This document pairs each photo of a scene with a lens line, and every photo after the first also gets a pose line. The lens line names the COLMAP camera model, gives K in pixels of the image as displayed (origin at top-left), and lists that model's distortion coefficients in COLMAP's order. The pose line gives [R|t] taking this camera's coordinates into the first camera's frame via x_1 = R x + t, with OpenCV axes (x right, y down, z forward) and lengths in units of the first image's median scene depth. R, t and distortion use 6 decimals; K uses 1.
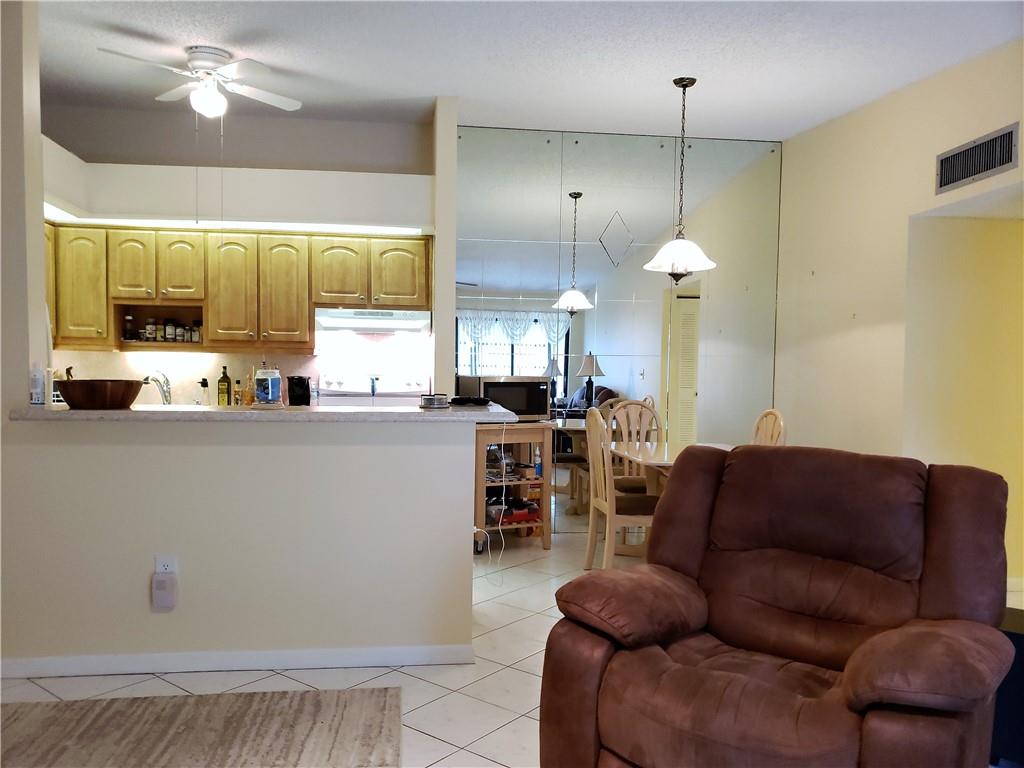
lens RADIAL K [[787.9, 0, 507.7], [0, 787.9, 416.6], [0, 0, 1]] dist [0.092696, -0.160202]
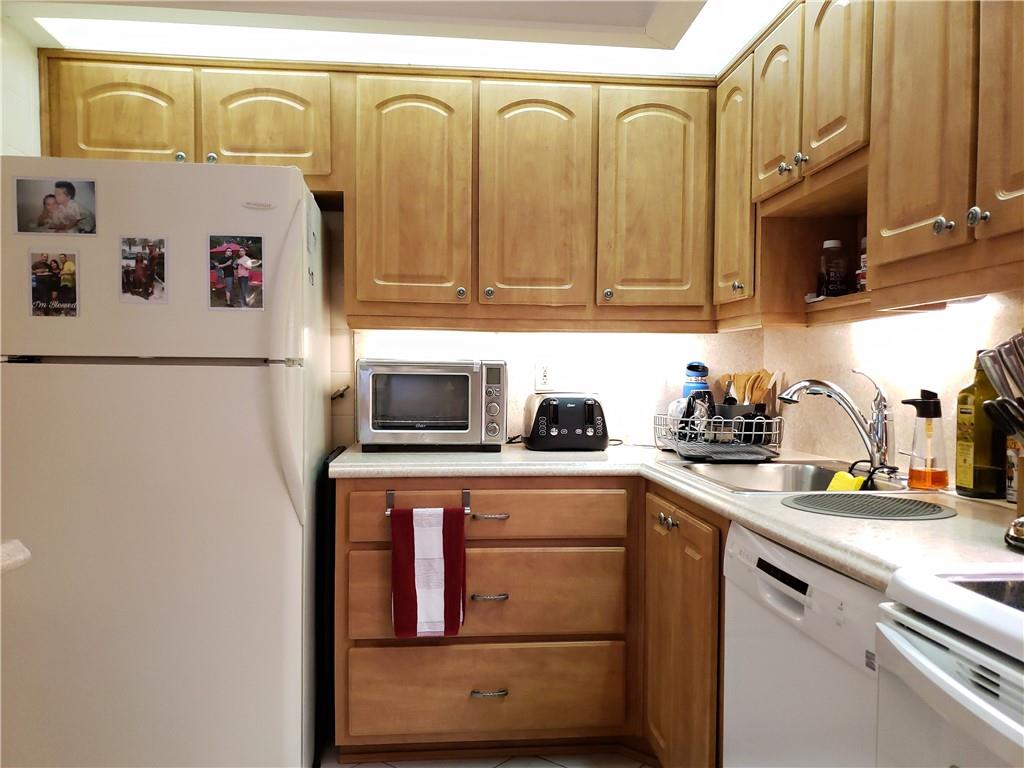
lens RADIAL K [[787.9, 0, 507.7], [0, 787.9, 416.6], [0, 0, 1]] dist [0.092696, -0.160202]
pose [[-0.032955, 0.036511, -0.998790, -0.050666], [-0.065794, 0.997086, 0.038619, -0.039937], [0.997289, 0.066987, -0.030457, 0.865414]]
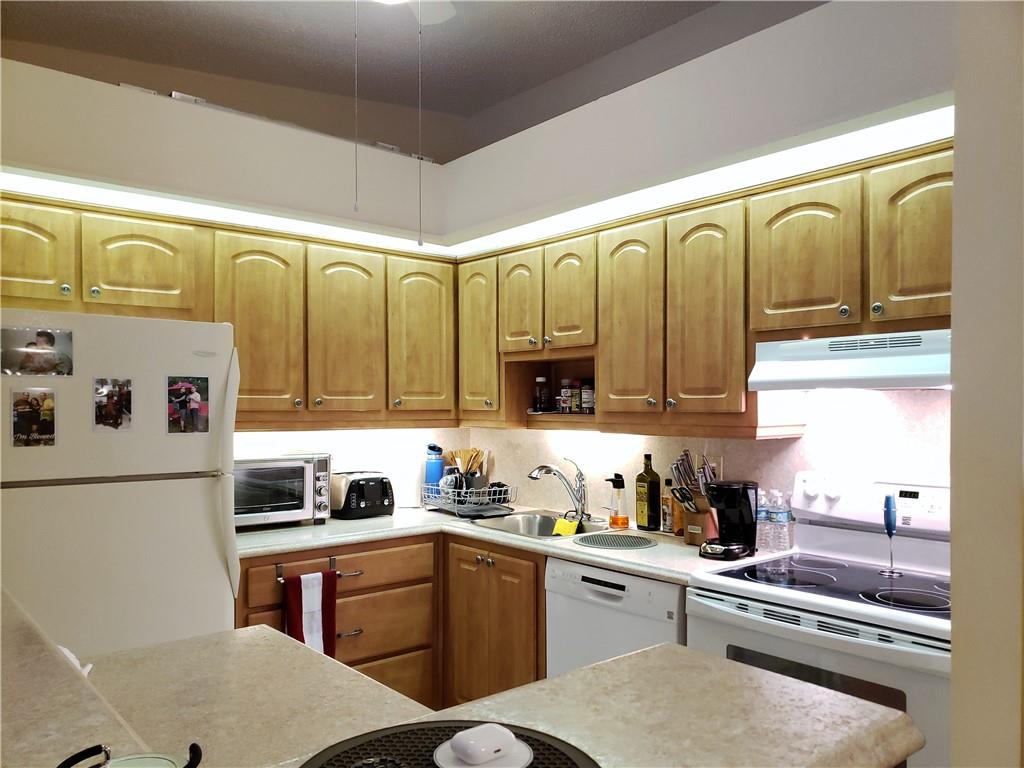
lens RADIAL K [[787.9, 0, 507.7], [0, 787.9, 416.6], [0, 0, 1]] dist [0.092696, -0.160202]
pose [[0.540326, -0.001569, -0.841454, 0.081239], [-0.042589, 0.998666, -0.029210, -0.072544], [0.840377, 0.051619, 0.539539, 0.622350]]
